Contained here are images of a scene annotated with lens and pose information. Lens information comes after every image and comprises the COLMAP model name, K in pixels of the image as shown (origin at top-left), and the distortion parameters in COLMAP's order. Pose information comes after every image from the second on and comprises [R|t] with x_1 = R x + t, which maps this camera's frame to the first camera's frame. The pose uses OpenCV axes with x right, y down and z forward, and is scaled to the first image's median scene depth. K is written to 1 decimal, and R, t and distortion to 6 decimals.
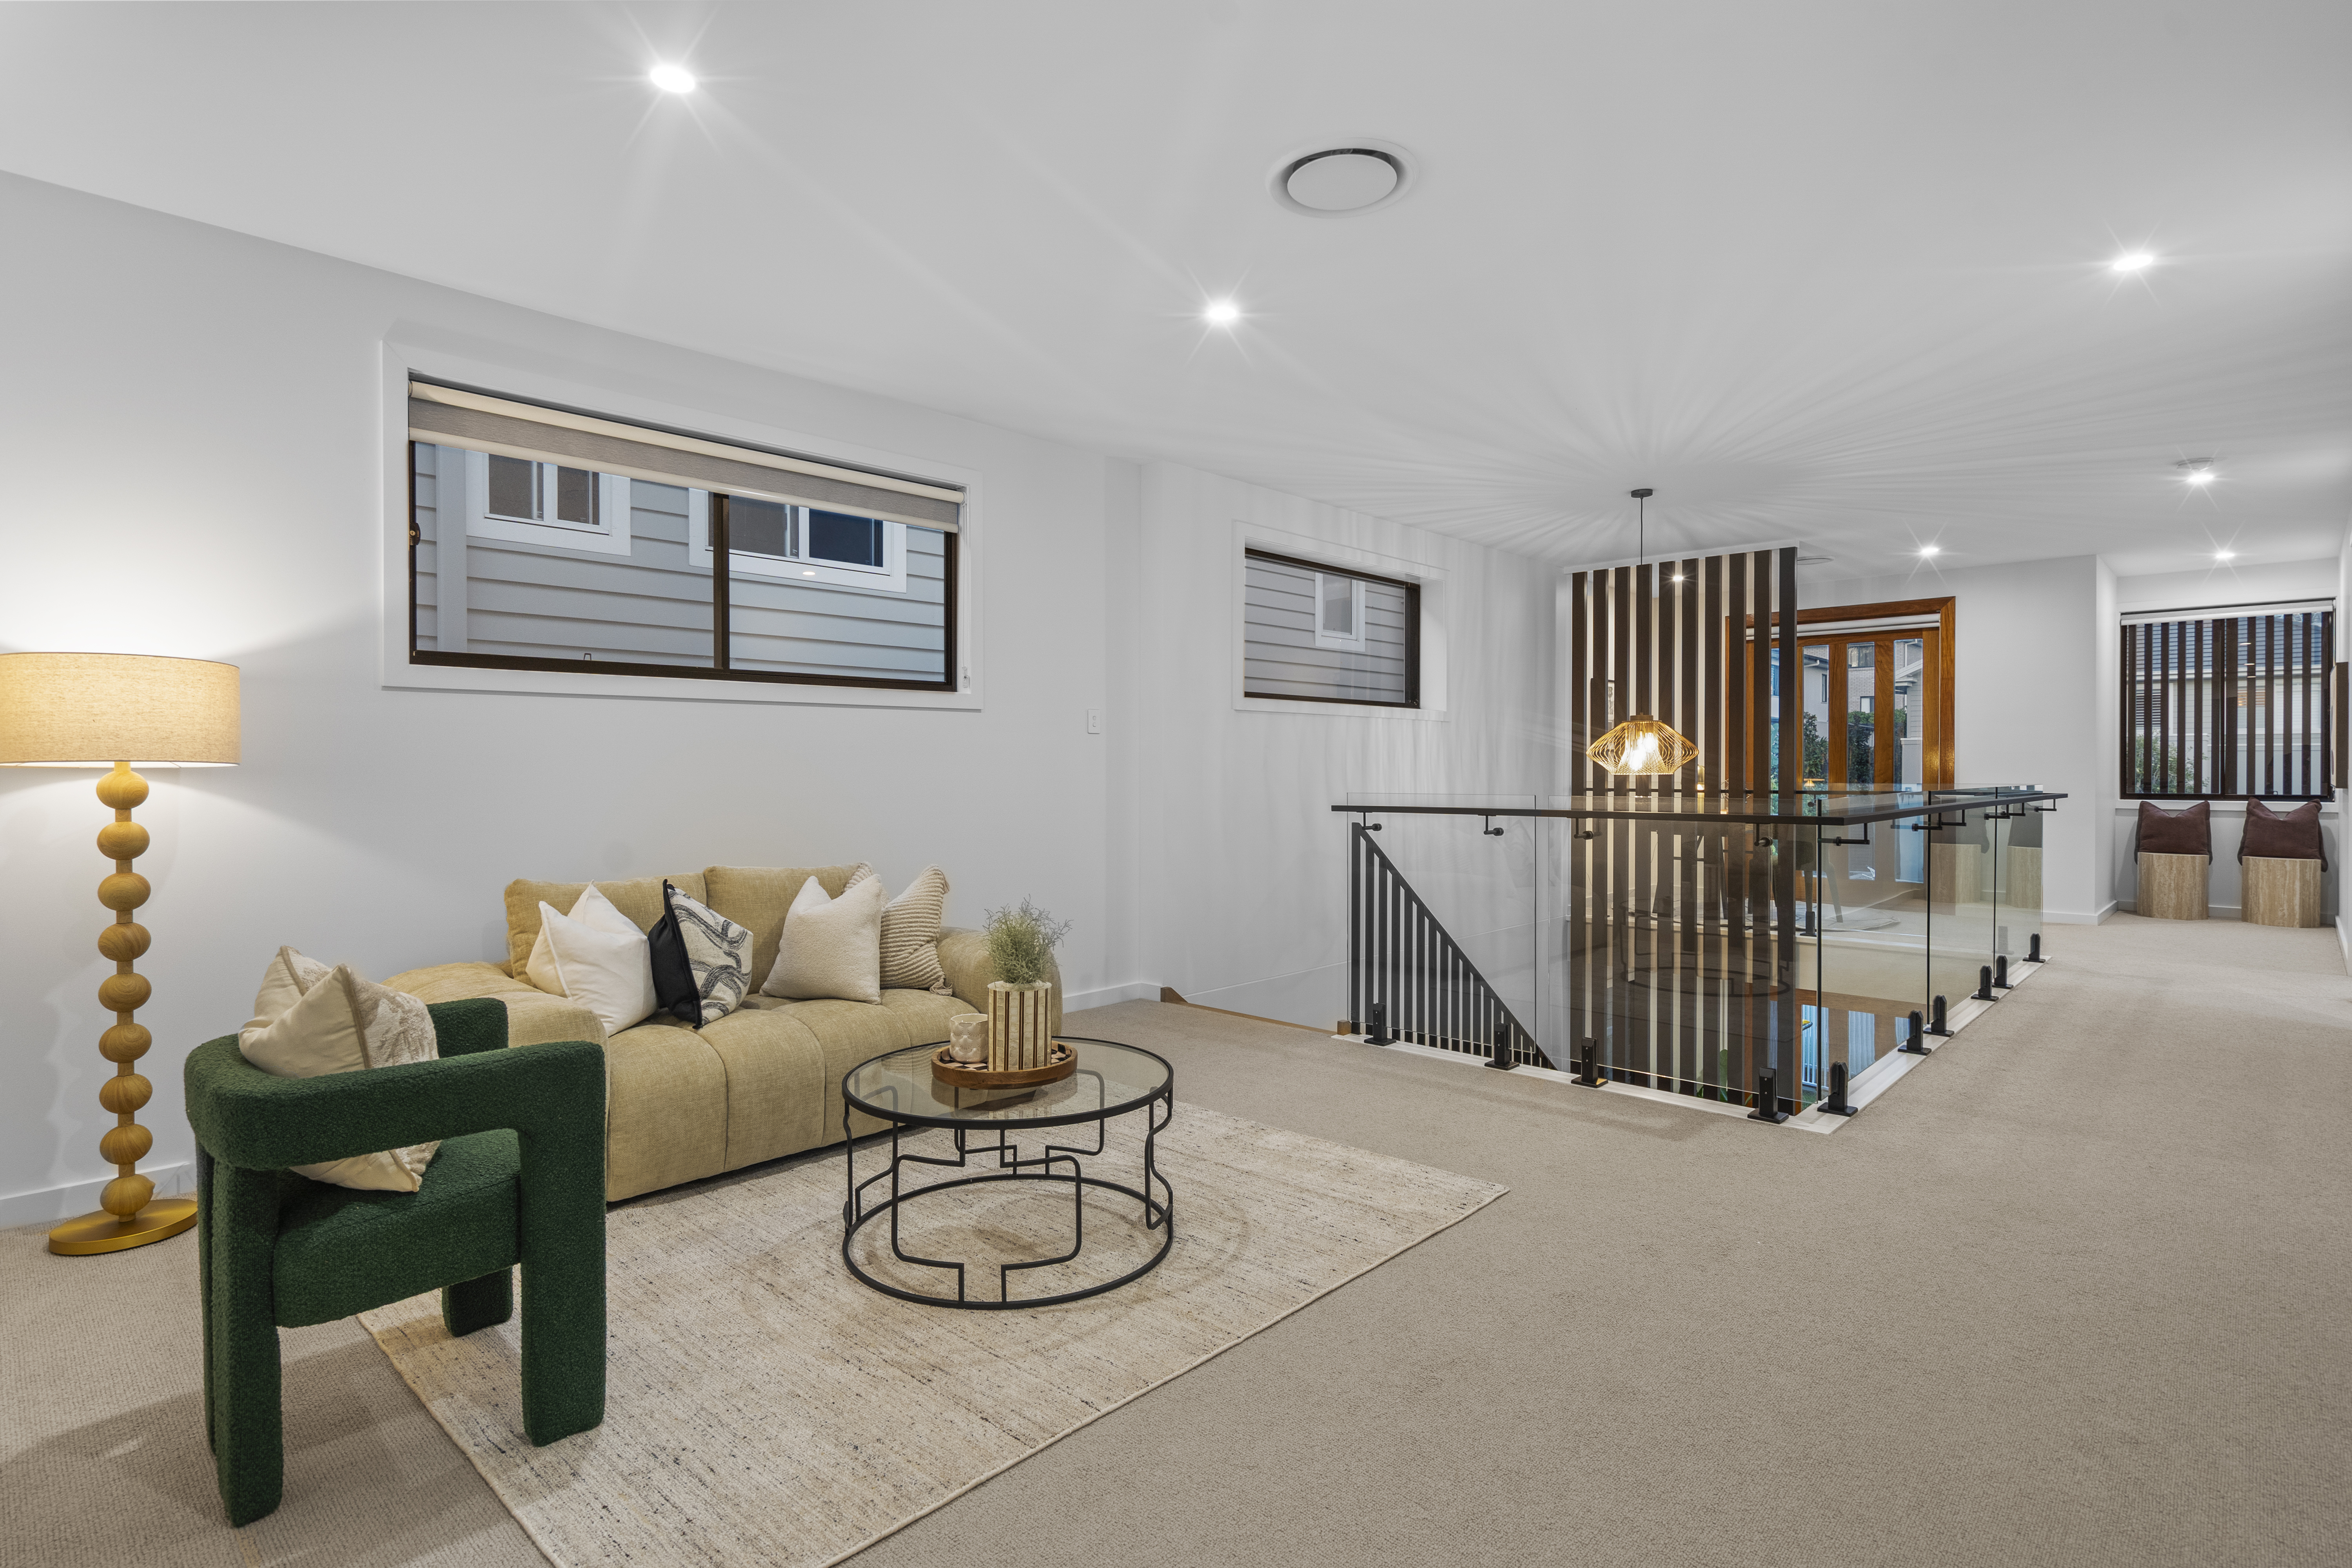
lens RADIAL K [[1174.8, 0, 1176.0], [0, 1174.8, 784.0], [0, 0, 1]] dist [0.001610, 0.000670]
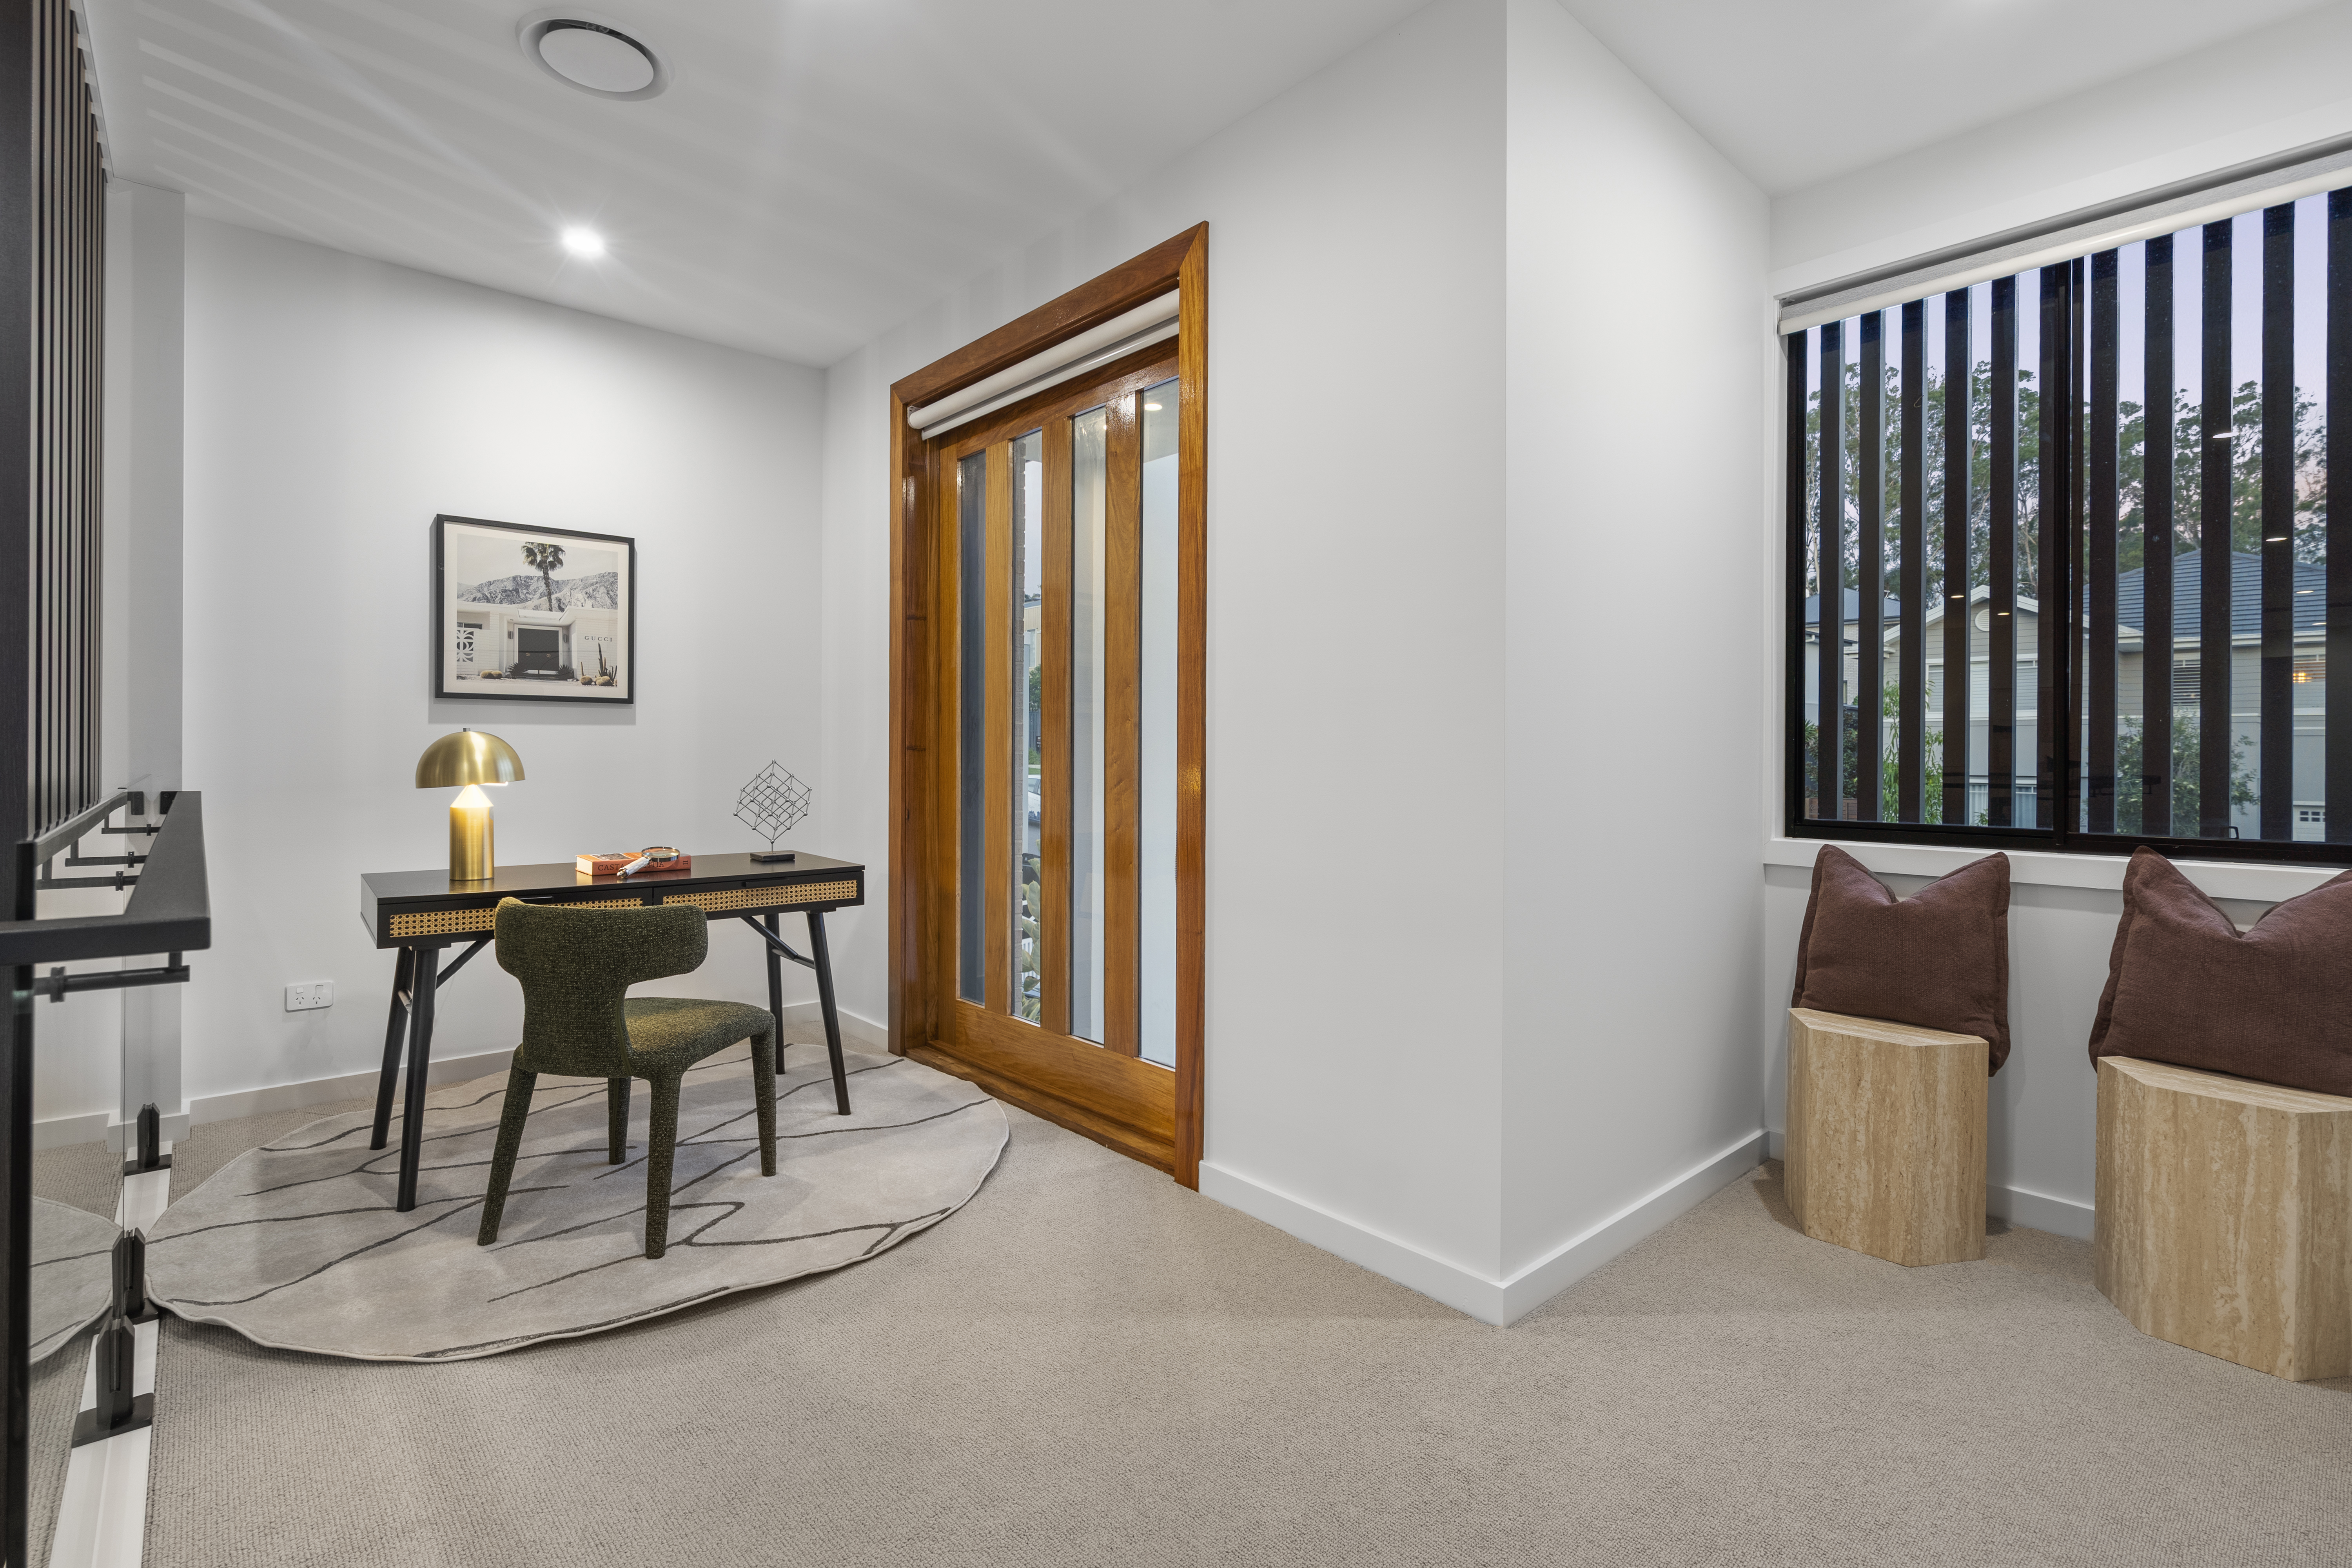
lens RADIAL K [[1101.8, 0, 1176.0], [0, 1101.8, 784.0], [0, 0, 1]] dist [-0.001381, -0.000823]
pose [[0.996369, 0.000940, -0.085129, 0.689660], [-0.000521, 0.999988, 0.004942, -0.004351], [0.085133, -0.004880, 0.996358, 0.700694]]
